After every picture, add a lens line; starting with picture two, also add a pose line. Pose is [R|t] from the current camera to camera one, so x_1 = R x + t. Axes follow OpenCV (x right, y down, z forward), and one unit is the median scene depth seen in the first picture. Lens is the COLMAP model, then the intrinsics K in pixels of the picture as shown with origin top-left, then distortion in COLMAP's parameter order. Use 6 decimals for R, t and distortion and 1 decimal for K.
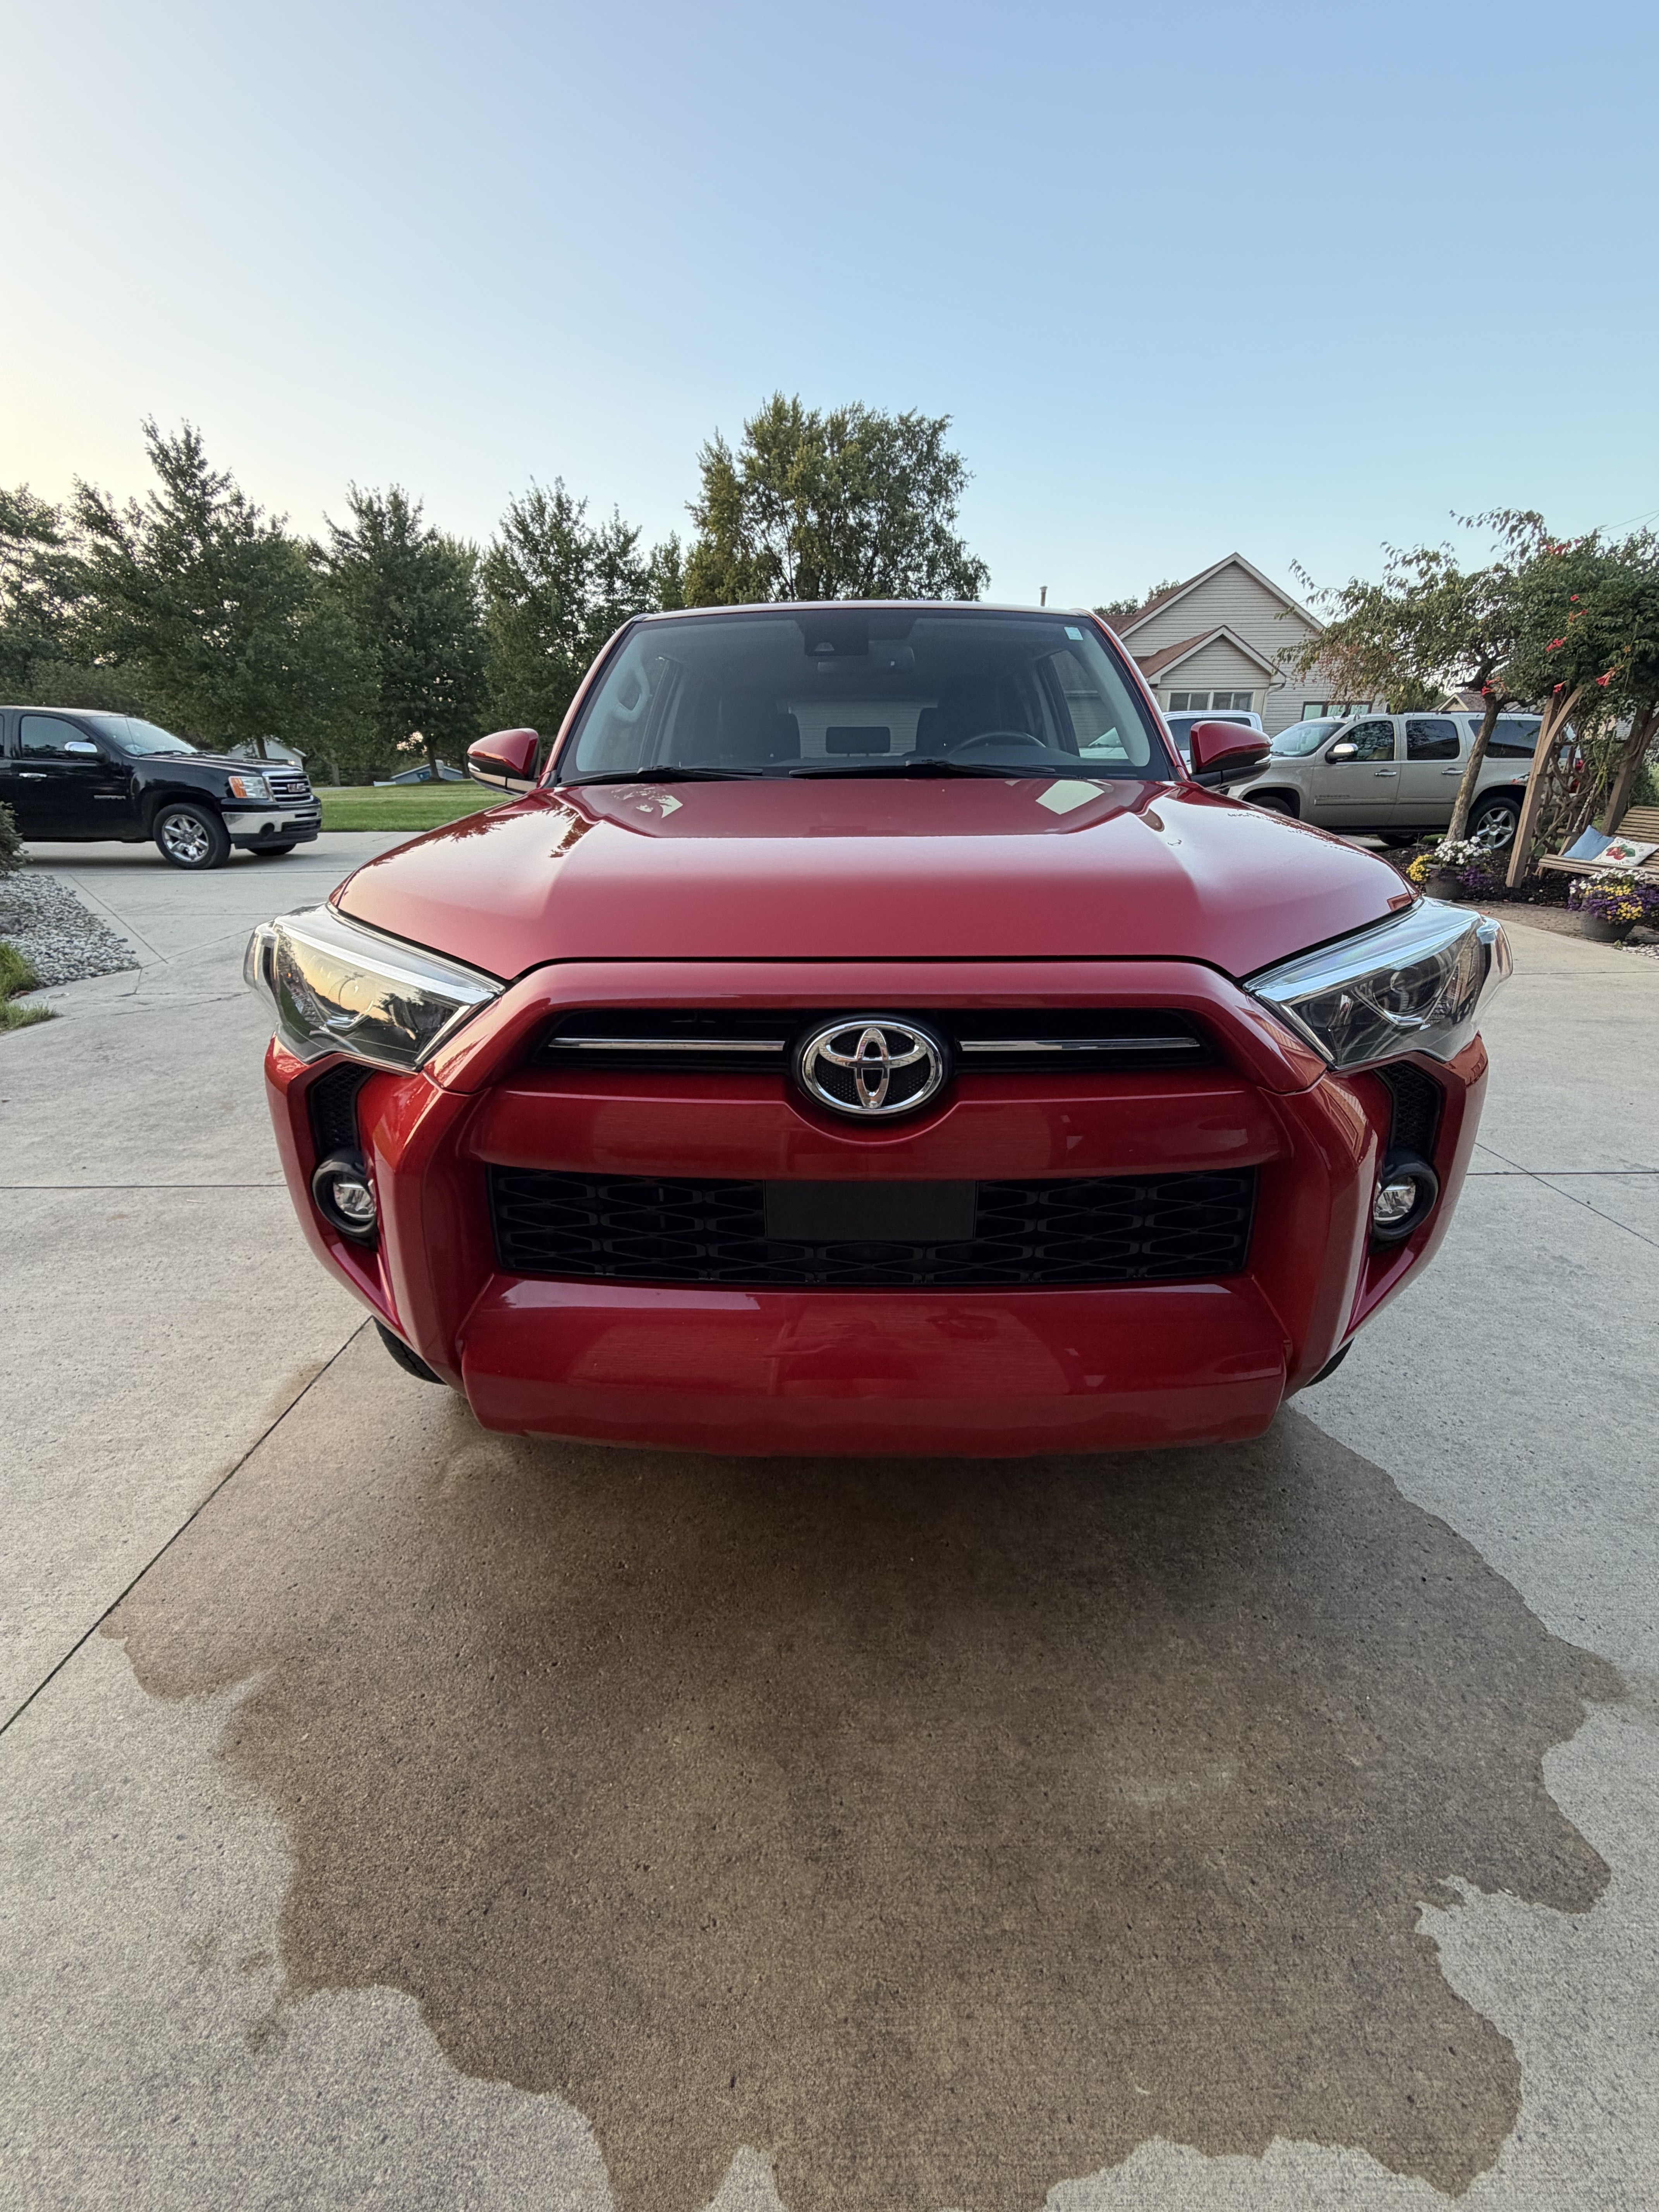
lens RADIAL K [[879.0, 0, 836.3], [0, 879.0, 1096.2], [0, 0, 1]] dist [0.000573, -0.000103]
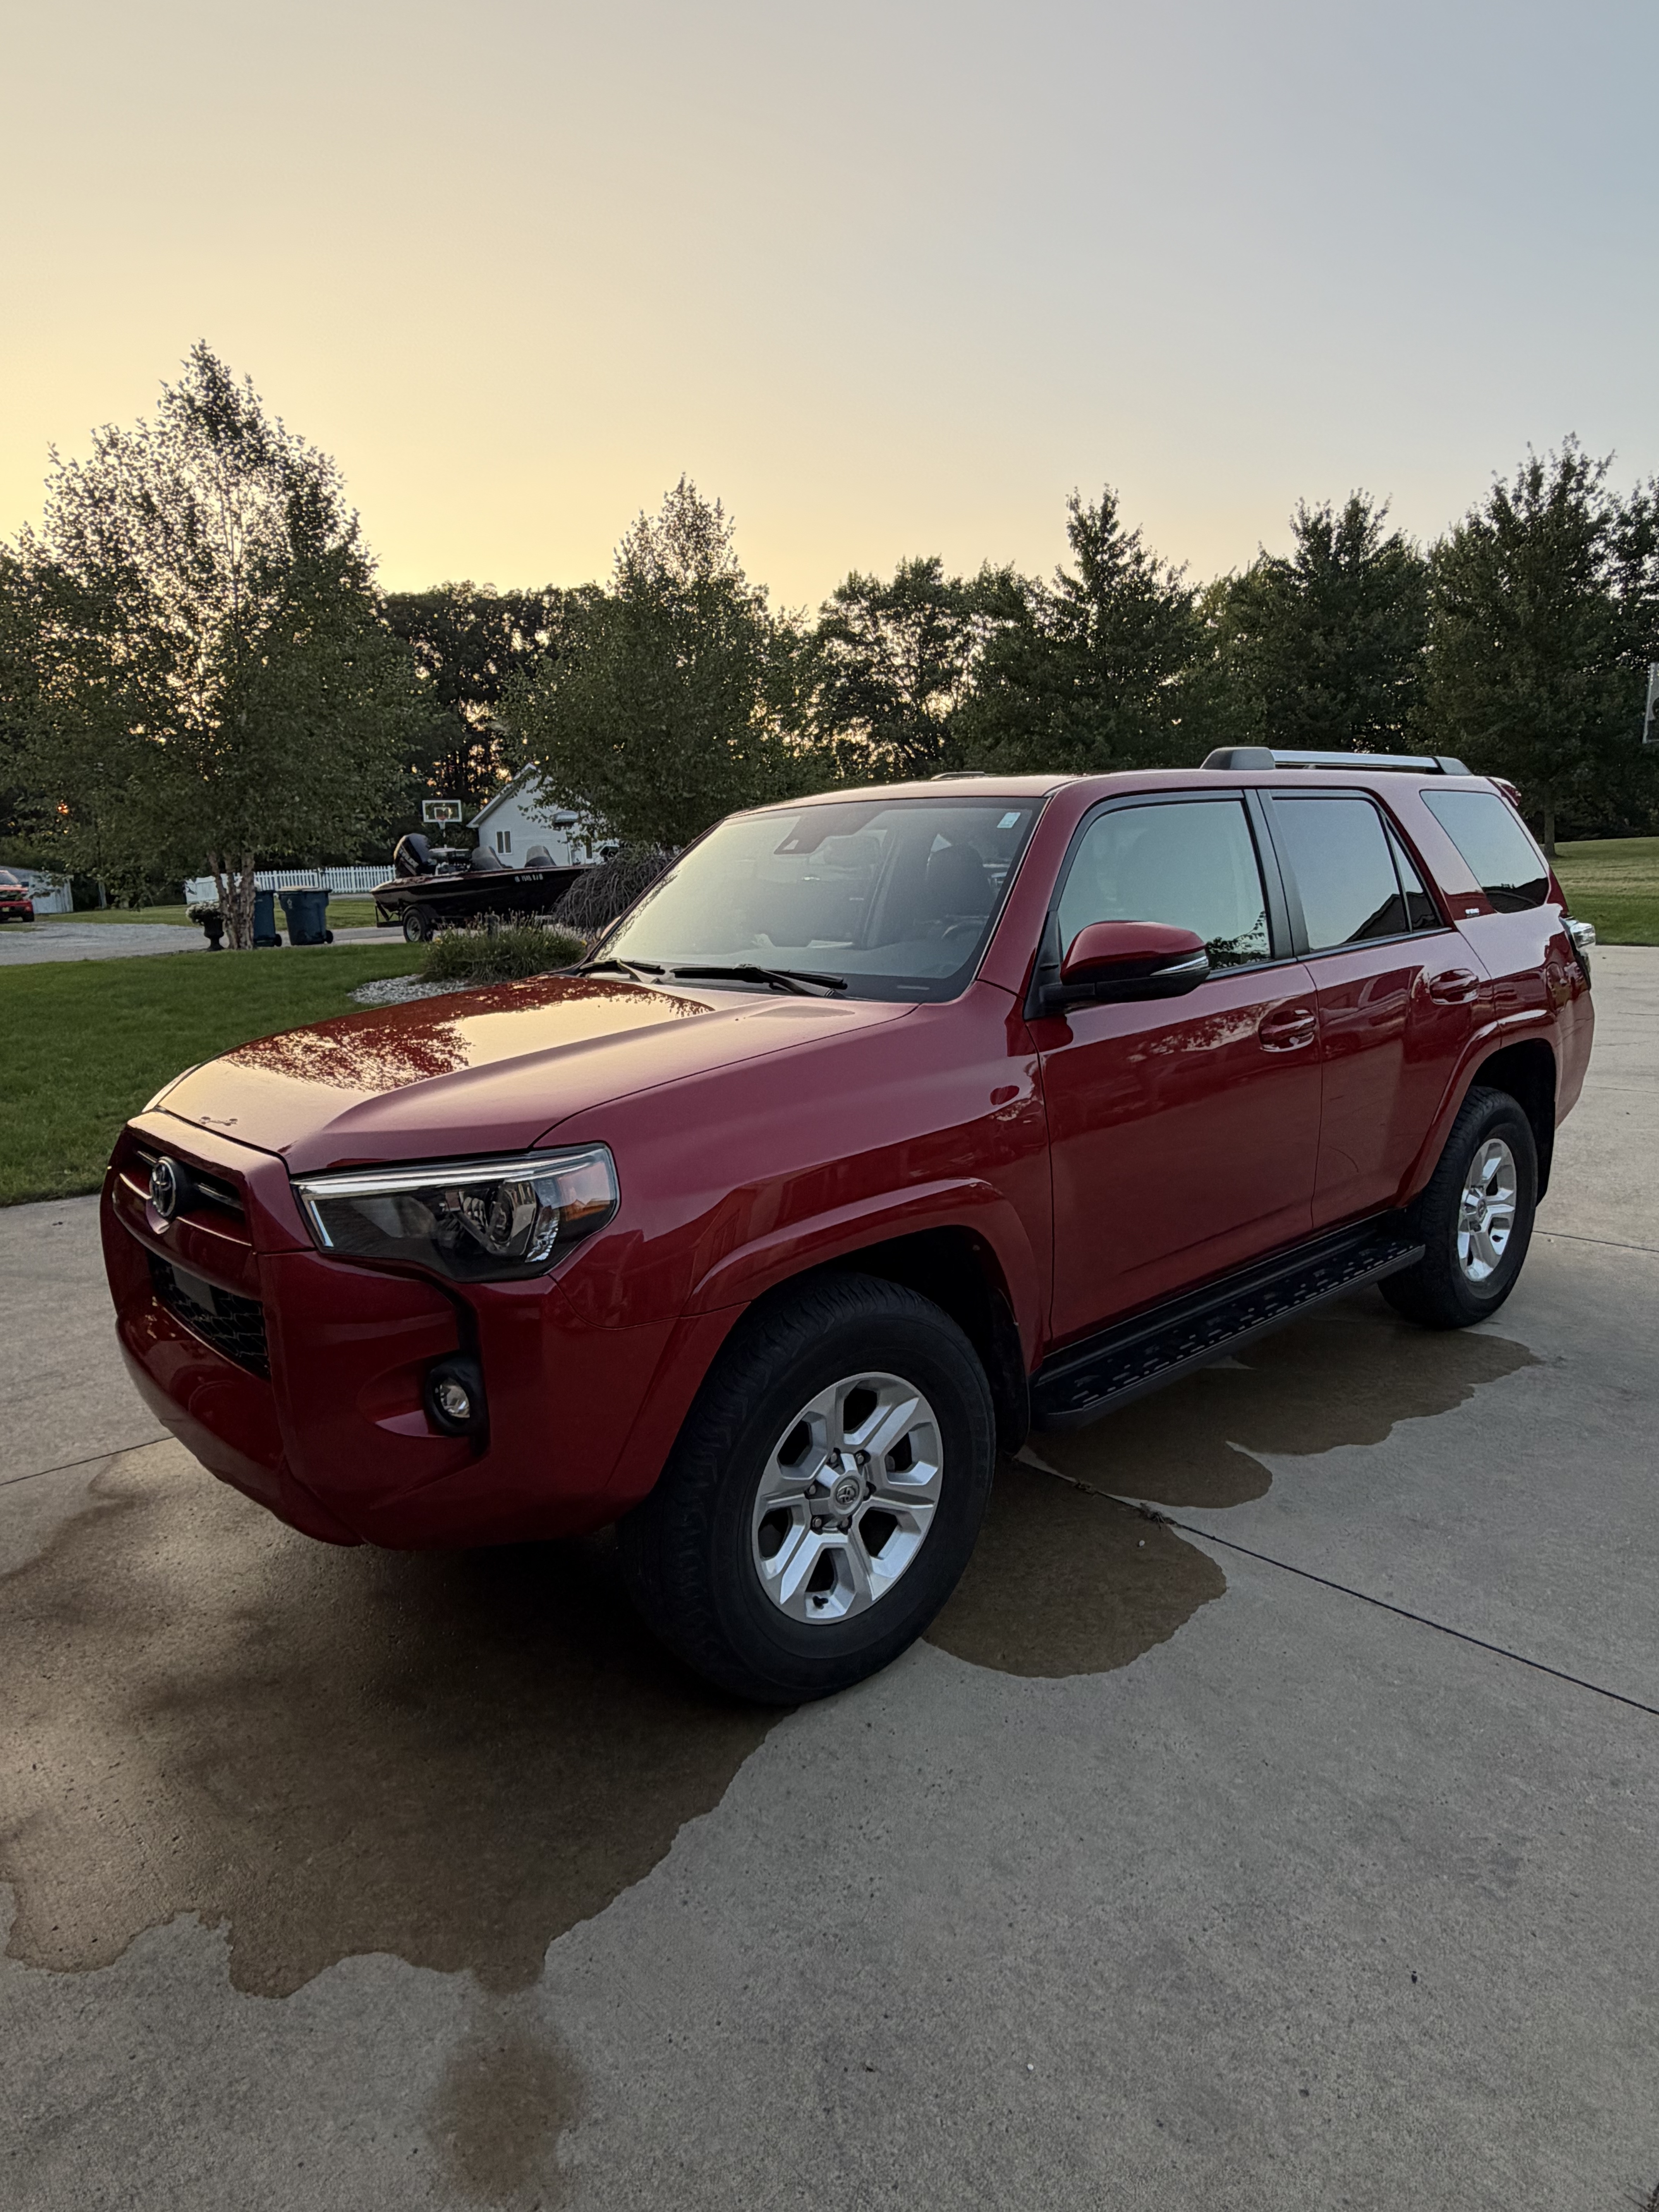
lens RADIAL K [[1305.1, 0, 839.1], [0, 1305.1, 1098.7], [0, 0, 1]] dist [-0.003246, 0.002152]
pose [[0.689091, 0.116476, -0.715253, 0.097384], [-0.225958, 0.972327, -0.059353, -0.012311], [0.688547, 0.202517, 0.696340, 0.003728]]
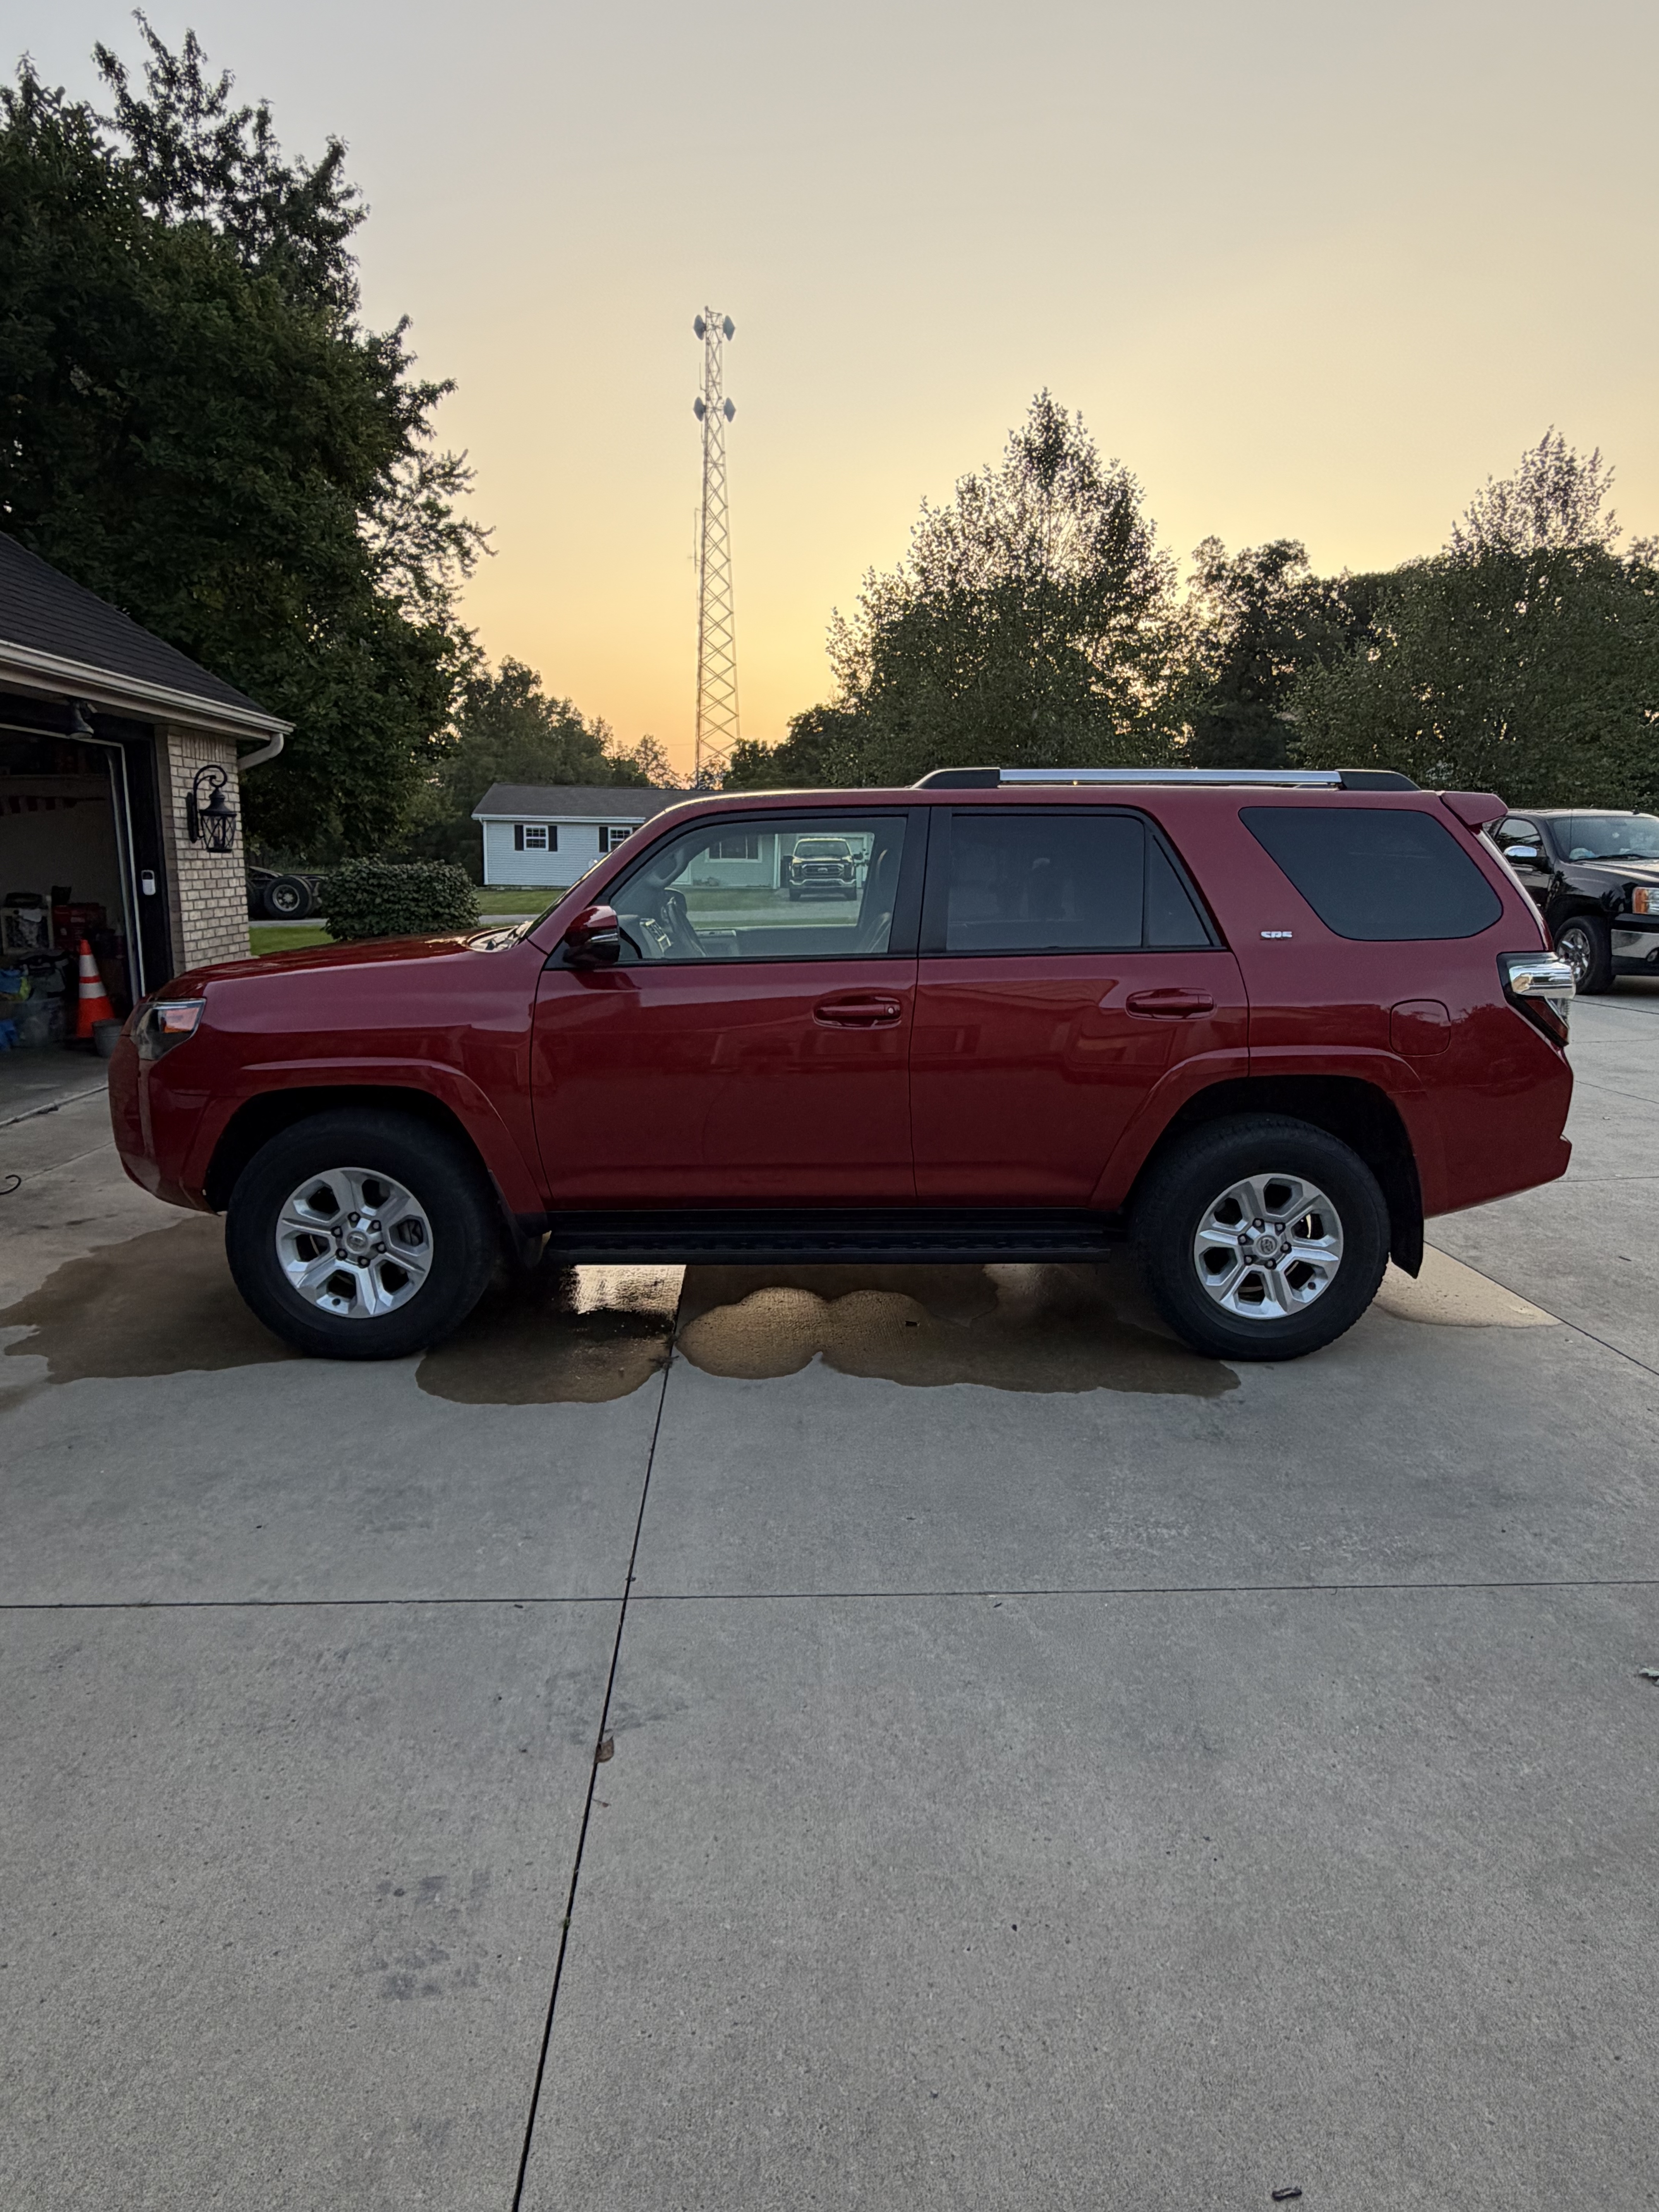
lens RADIAL K [[1305.1, 0, 839.1], [0, 1305.1, 1098.7], [0, 0, 1]] dist [-0.003246, 0.002152]
pose [[0.073660, 0.190671, -0.978886, 0.181556], [-0.352920, 0.923021, 0.153233, -0.047956], [0.932750, 0.334181, 0.135282, 0.098100]]
